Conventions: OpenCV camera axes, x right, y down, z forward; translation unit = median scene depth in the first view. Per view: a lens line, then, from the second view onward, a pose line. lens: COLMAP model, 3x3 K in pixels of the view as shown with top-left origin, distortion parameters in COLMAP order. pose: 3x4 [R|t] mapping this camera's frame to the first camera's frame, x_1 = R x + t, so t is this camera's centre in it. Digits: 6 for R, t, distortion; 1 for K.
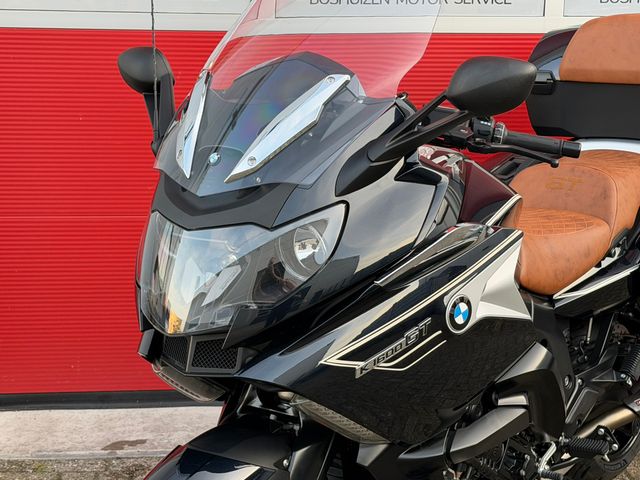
lens RADIAL K [[1257.3, 0, 322.7], [0, 1257.3, 248.2], [0, 0, 1]] dist [0.130767, 0.000000]
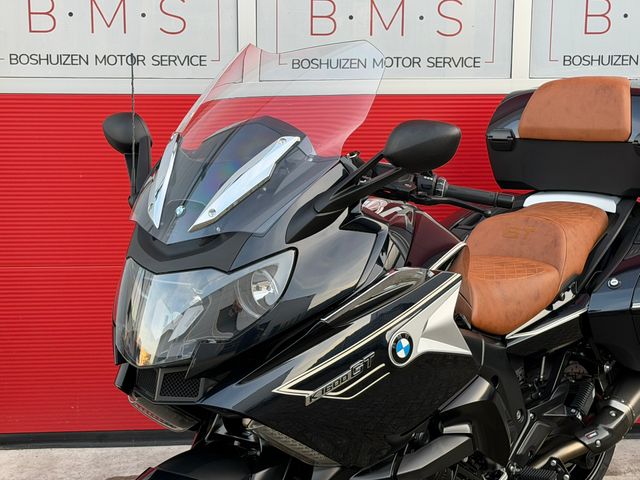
lens RADIAL K [[1257.3, 0, 306.0], [0, 1257.3, 255.5], [0, 0, 1]] dist [0.130767, 0.000000]
pose [[0.999552, -0.005050, -0.029504, 0.048916], [0.003944, 0.999292, -0.037424, 0.009423], [0.029672, 0.037291, 0.998864, -0.101406]]
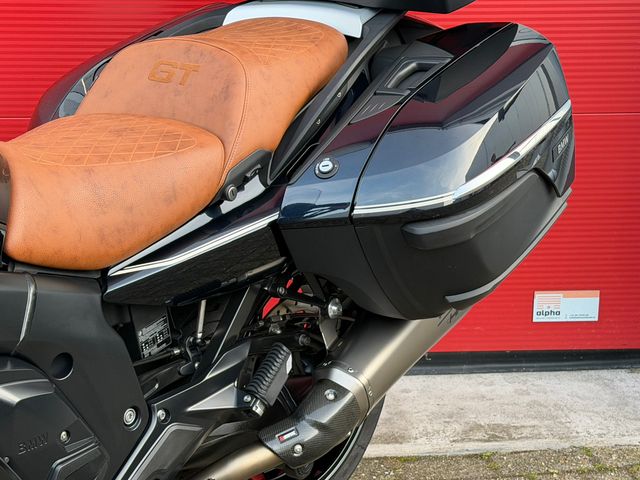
lens RADIAL K [[1257.3, 0, 318.6], [0, 1257.3, 241.0], [0, 0, 1]] dist [0.130767, 0.000000]
pose [[0.999963, -0.002436, 0.008206, 0.307635], [0.001724, 0.996320, 0.085690, -0.028052], [-0.008384, -0.085673, 0.996288, 0.479048]]
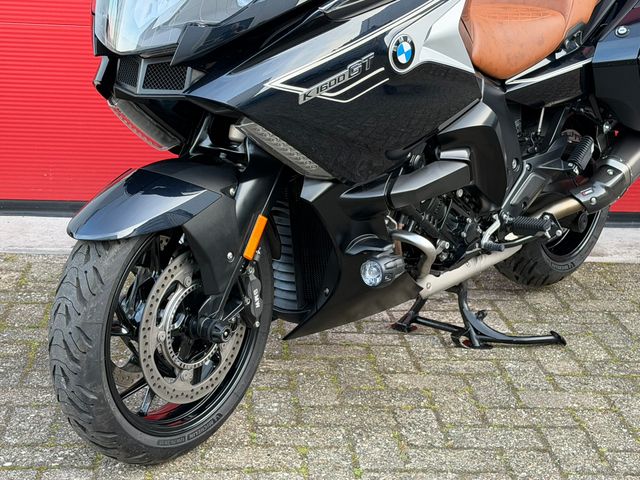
lens RADIAL K [[1257.3, 0, 302.5], [0, 1257.3, 248.9], [0, 0, 1]] dist [0.130767, 0.000000]
pose [[0.999532, 0.029384, -0.008517, 0.033779], [-0.028782, 0.997553, 0.063720, 0.126934], [0.010368, -0.063445, 0.997931, -0.042637]]
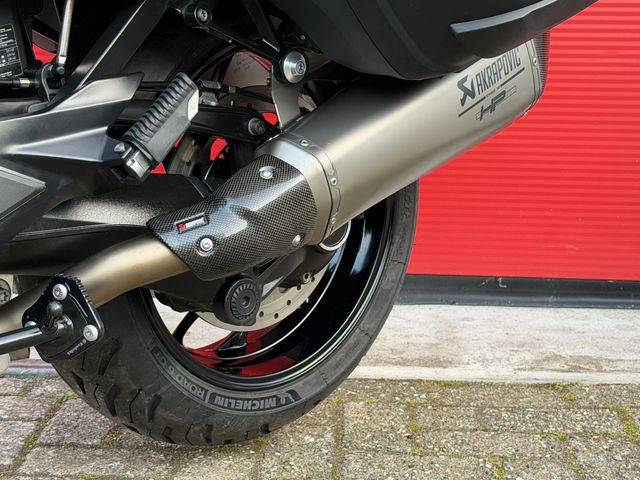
lens RADIAL K [[1257.3, 0, 318.2], [0, 1257.3, 238.5], [0, 0, 1]] dist [0.130767, 0.000000]
pose [[0.991738, 0.033526, -0.123820, 0.397746], [-0.032491, 0.999418, 0.010368, 0.141177], [0.124096, -0.006259, 0.992250, 0.731254]]
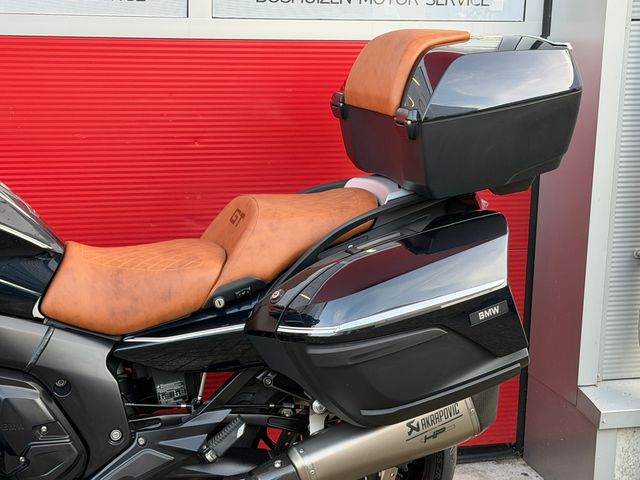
lens RADIAL K [[1257.3, 0, 317.3], [0, 1257.3, 241.3], [0, 0, 1]] dist [0.130767, 0.000000]
pose [[0.802201, 0.129169, -0.582915, 0.895382], [-0.140082, 0.989784, 0.026549, -0.080017], [0.580389, 0.060358, 0.812100, 0.401971]]
